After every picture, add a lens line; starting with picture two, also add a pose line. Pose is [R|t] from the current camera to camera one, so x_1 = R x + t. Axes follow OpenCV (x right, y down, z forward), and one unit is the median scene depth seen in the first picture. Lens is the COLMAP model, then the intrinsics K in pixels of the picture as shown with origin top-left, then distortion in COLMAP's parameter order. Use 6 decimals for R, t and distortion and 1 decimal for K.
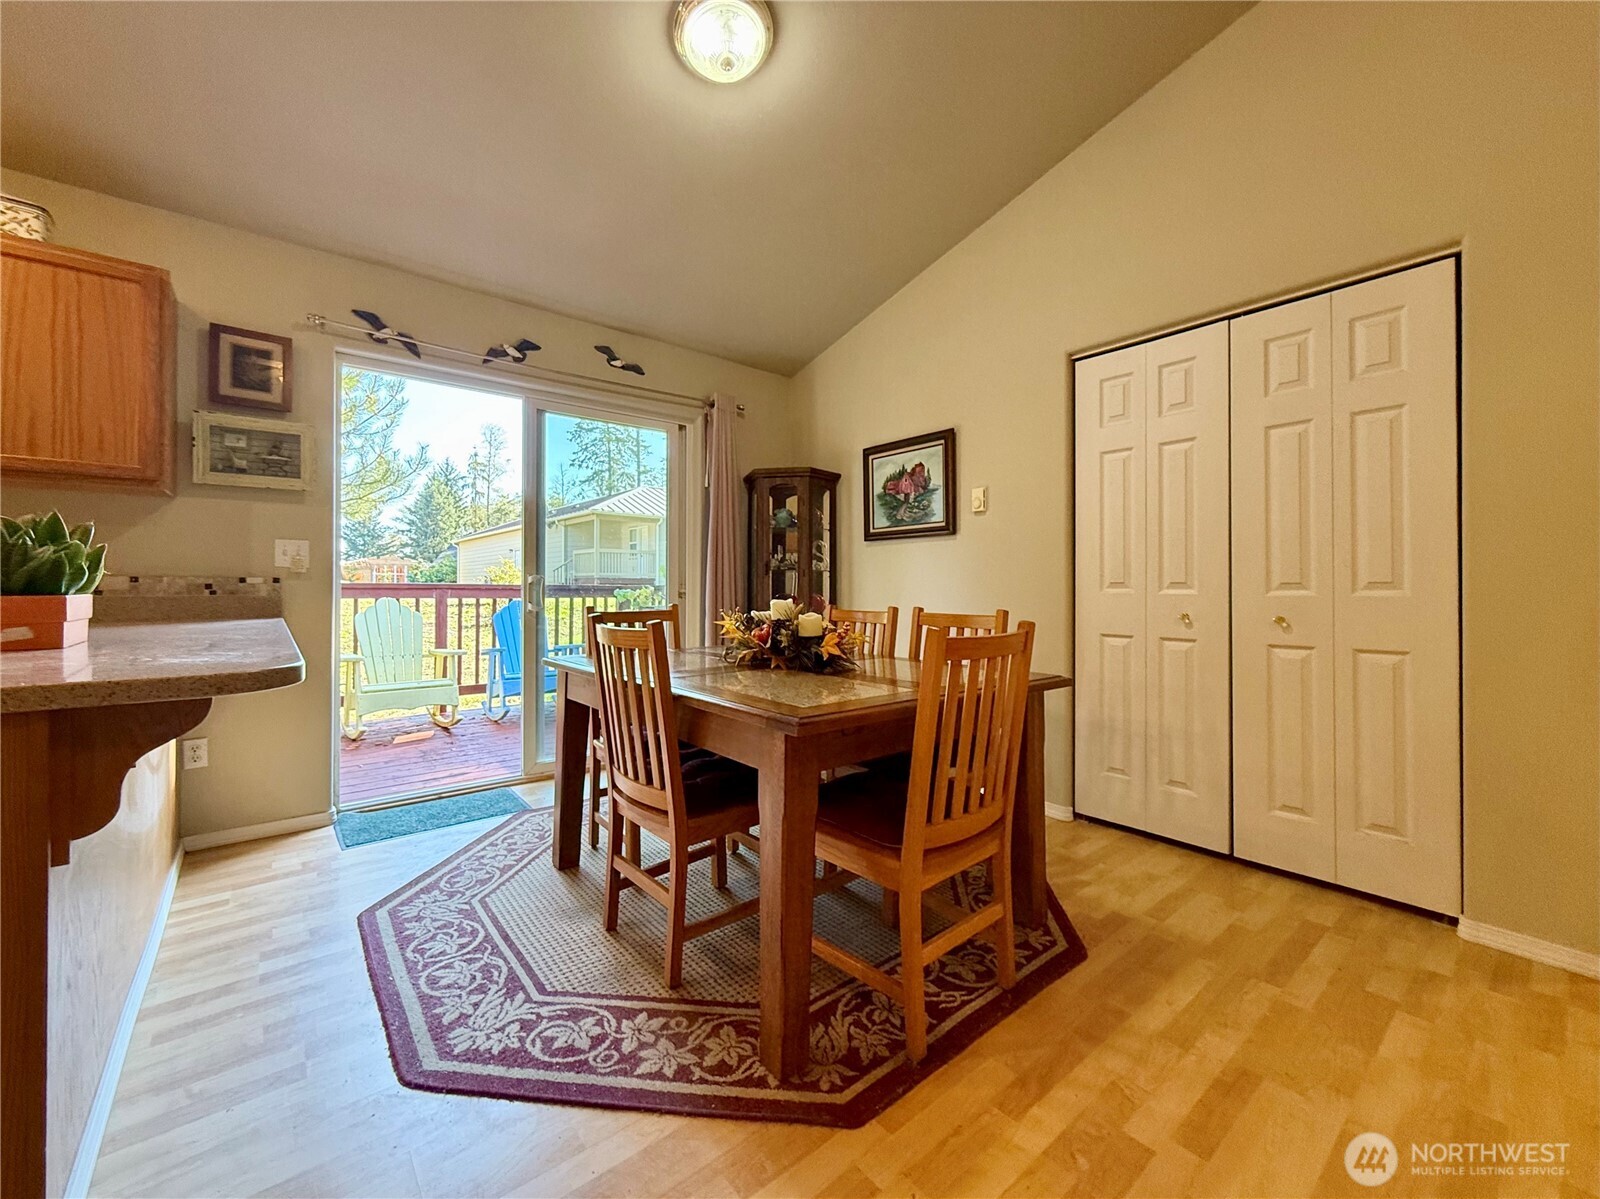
lens RADIAL K [[649.3, 0, 802.0], [0, 649.3, 585.7], [0, 0, 1]] dist [-0.002254, -0.000135]
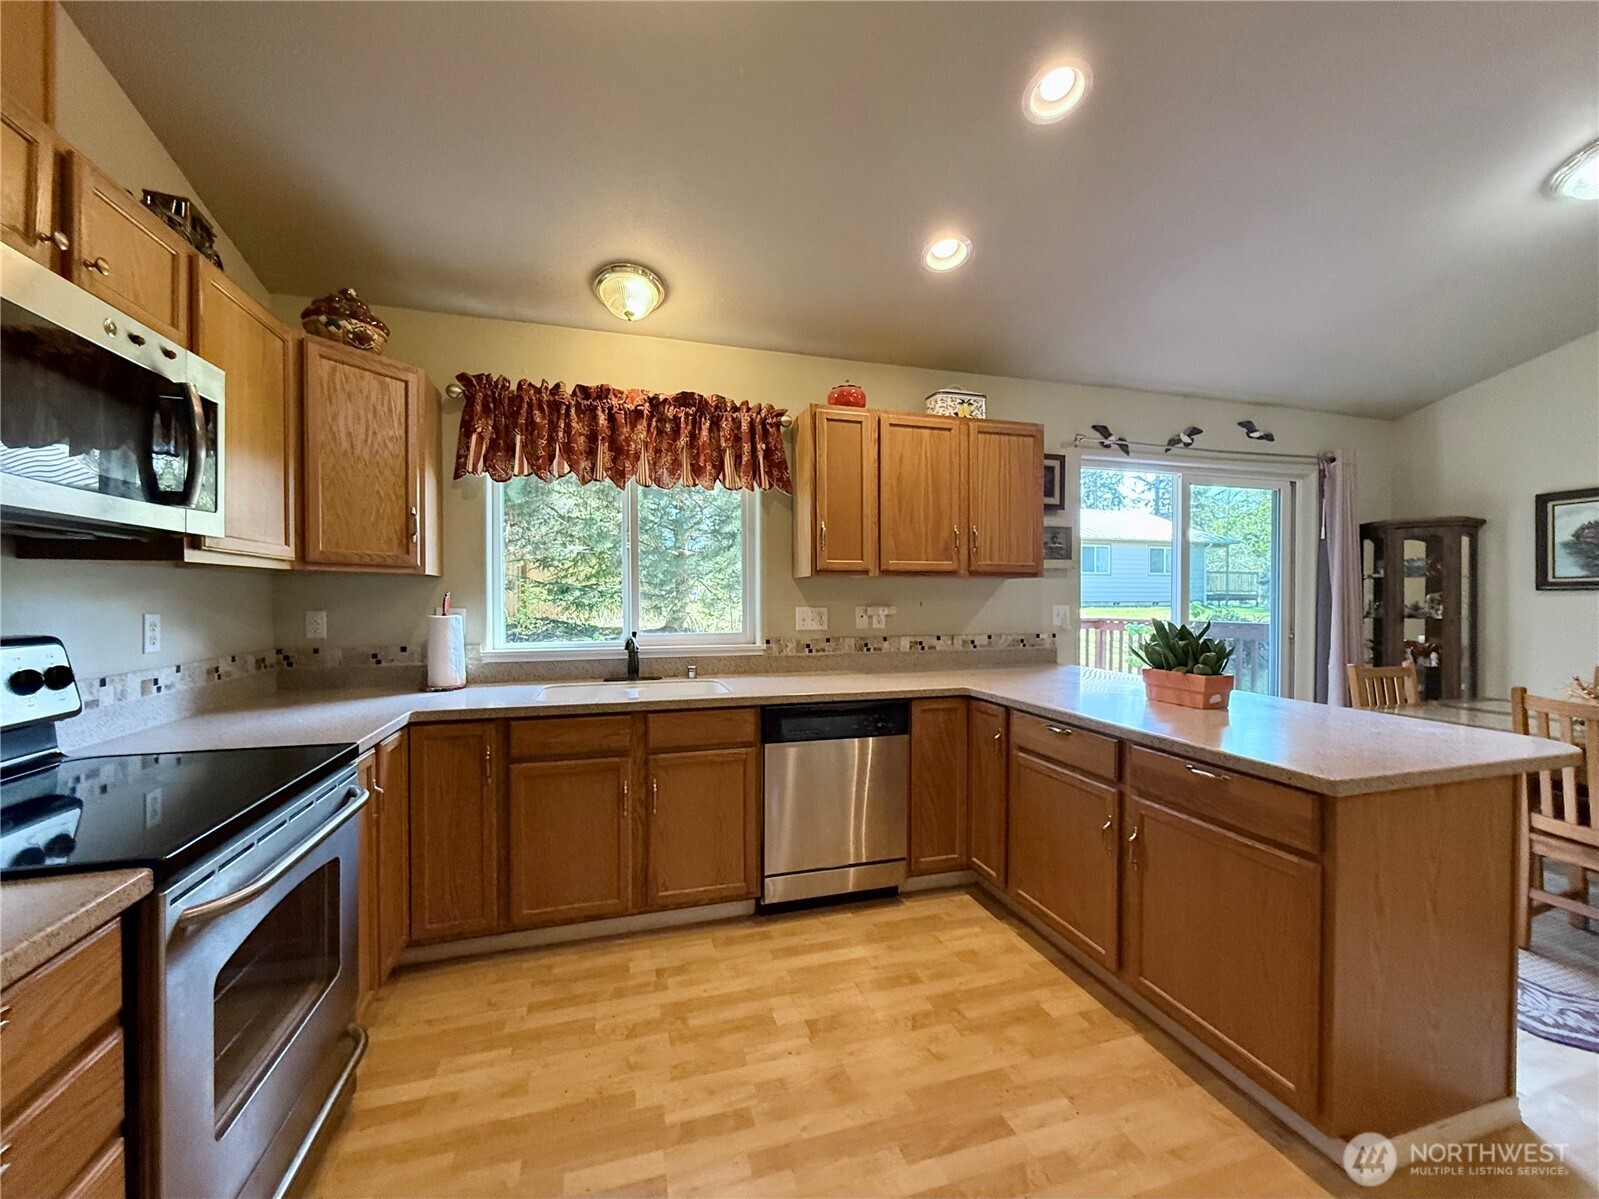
lens RADIAL K [[648.9, 0, 803.0], [0, 648.9, 596.9], [0, 0, 1]] dist [-0.002254, -0.000135]
pose [[0.923079, -0.004275, -0.384588, -0.670013], [0.005627, 0.999981, 0.002391, -0.082087], [0.384570, -0.004371, 0.923085, -0.385380]]
